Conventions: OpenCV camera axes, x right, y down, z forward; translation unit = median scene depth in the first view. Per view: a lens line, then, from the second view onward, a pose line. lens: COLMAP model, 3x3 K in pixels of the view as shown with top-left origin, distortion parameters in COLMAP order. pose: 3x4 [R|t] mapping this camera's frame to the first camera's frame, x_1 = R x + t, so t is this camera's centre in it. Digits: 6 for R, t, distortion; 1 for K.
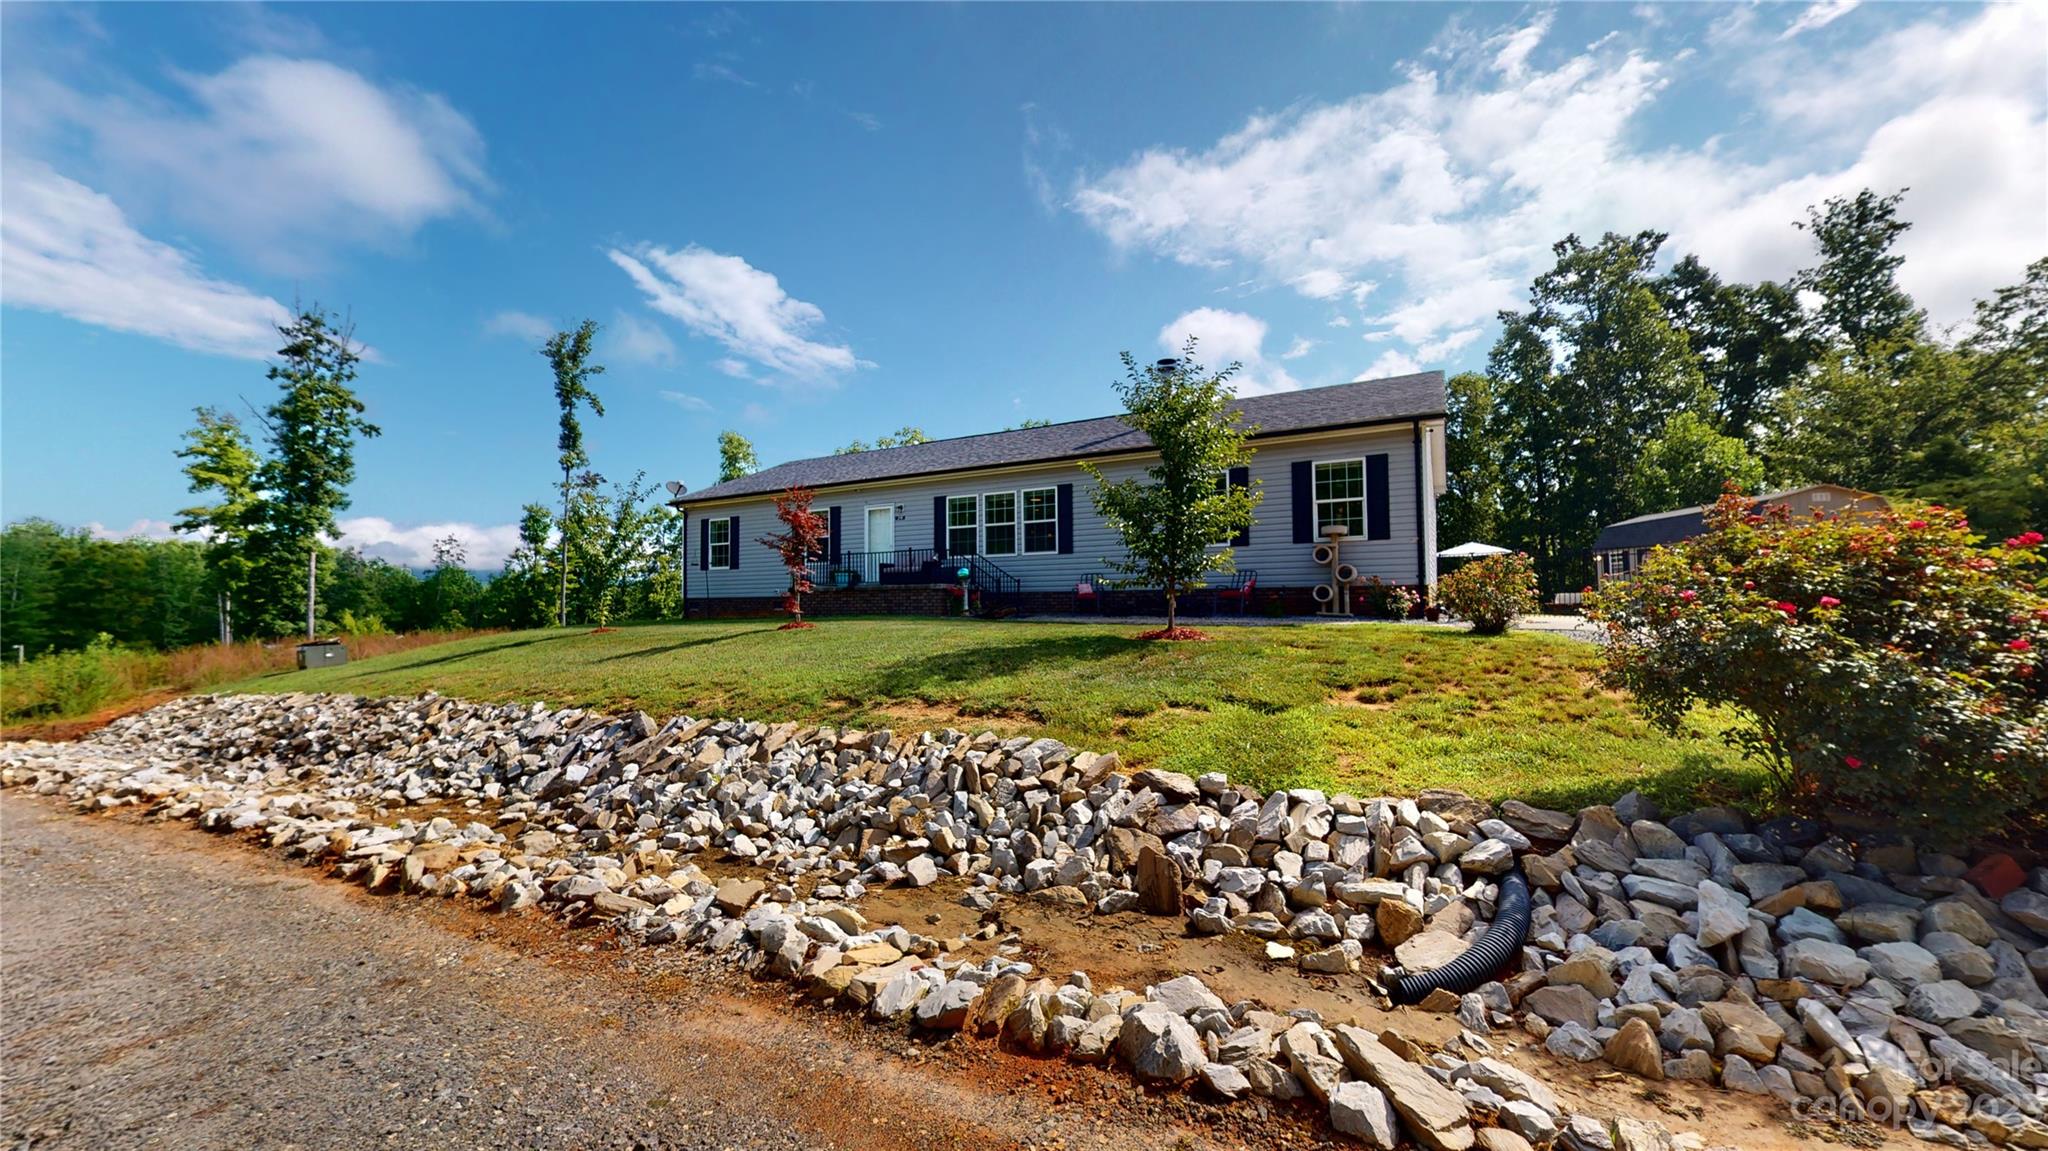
lens RADIAL K [[736.2, 0, 1024.8], [0, 736.2, 566.3], [0, 0, 1]] dist [0.000424, -0.000285]
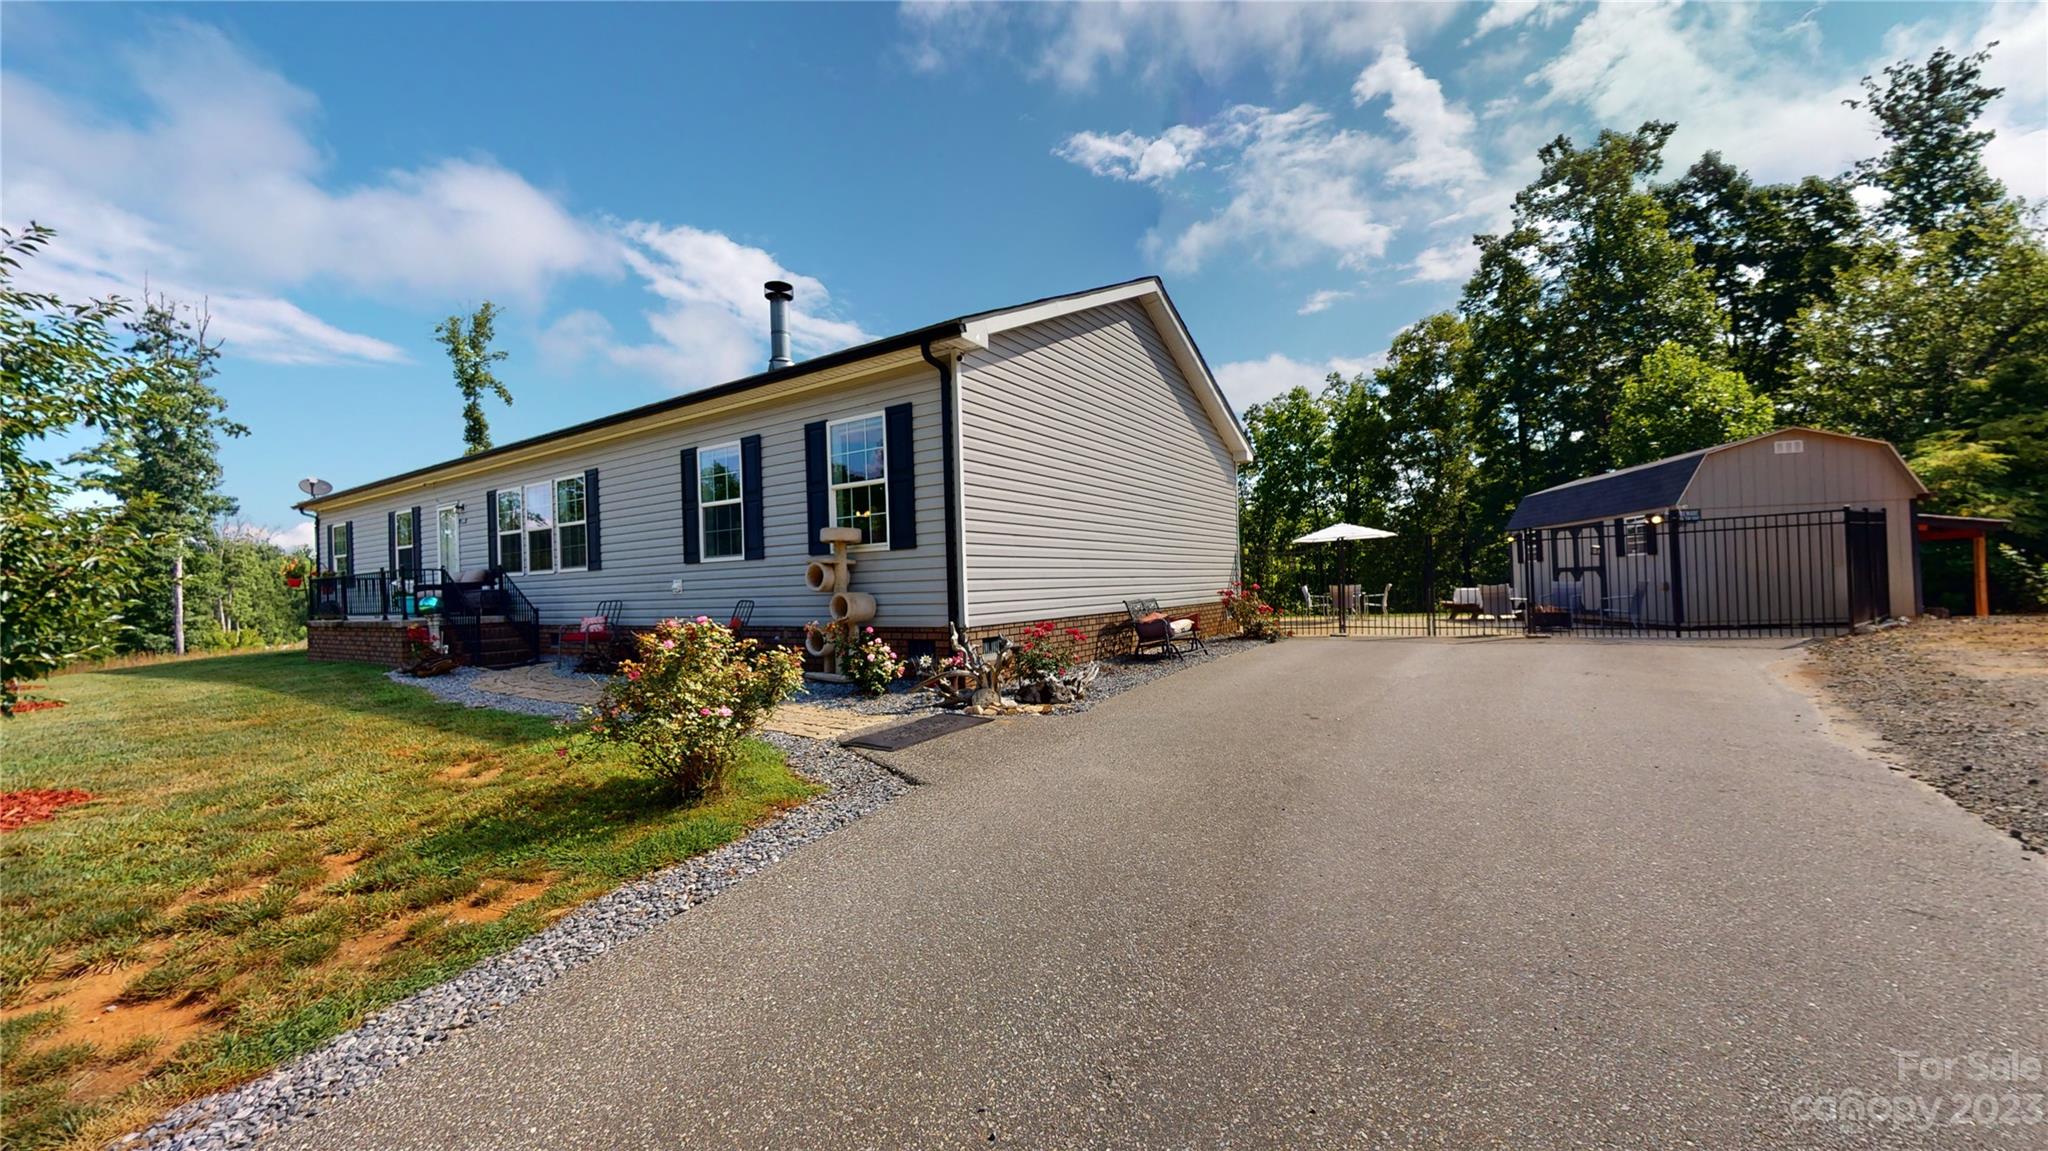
lens RADIAL K [[746.9, 0, 1028.6], [0, 746.9, 551.8], [0, 0, 1]] dist [0.000413, 0.000622]
pose [[0.997443, -0.027172, -0.066094, 0.706234], [0.027890, 0.999561, 0.009960, -0.039732], [0.065794, -0.011778, 0.997764, 0.445259]]
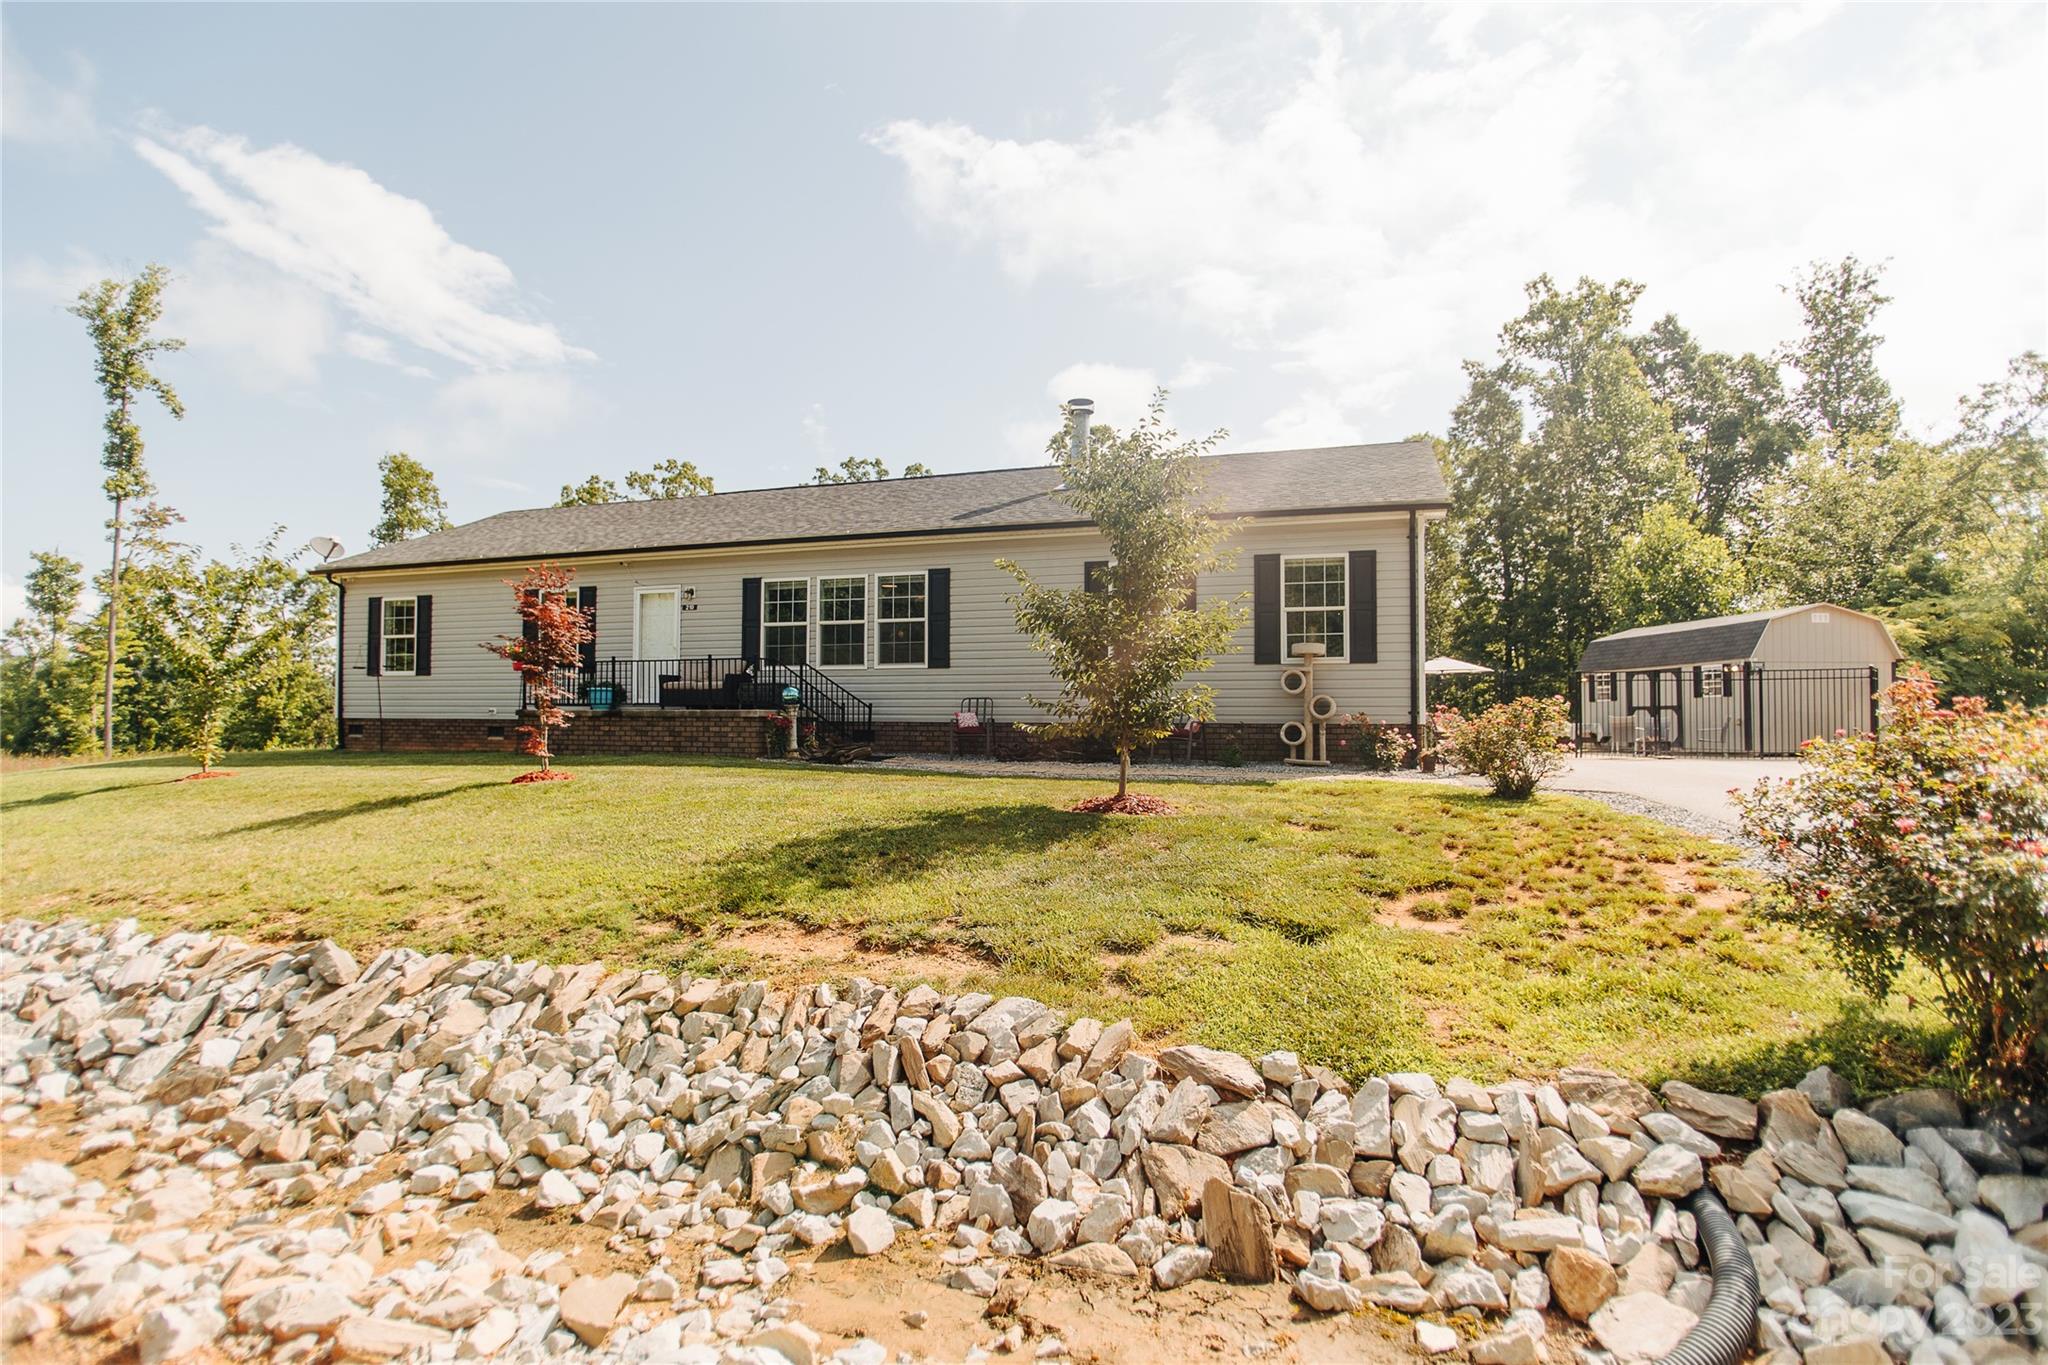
lens RADIAL K [[1027.4, 0, 1024.0], [0, 1027.4, 682.5], [0, 0, 1]] dist [-0.059108, 0.039313]
pose [[0.982896, 0.017911, 0.183289, -0.055858], [-0.021308, 0.999635, 0.016581, -0.027607], [-0.182925, -0.020203, 0.982919, 0.031964]]
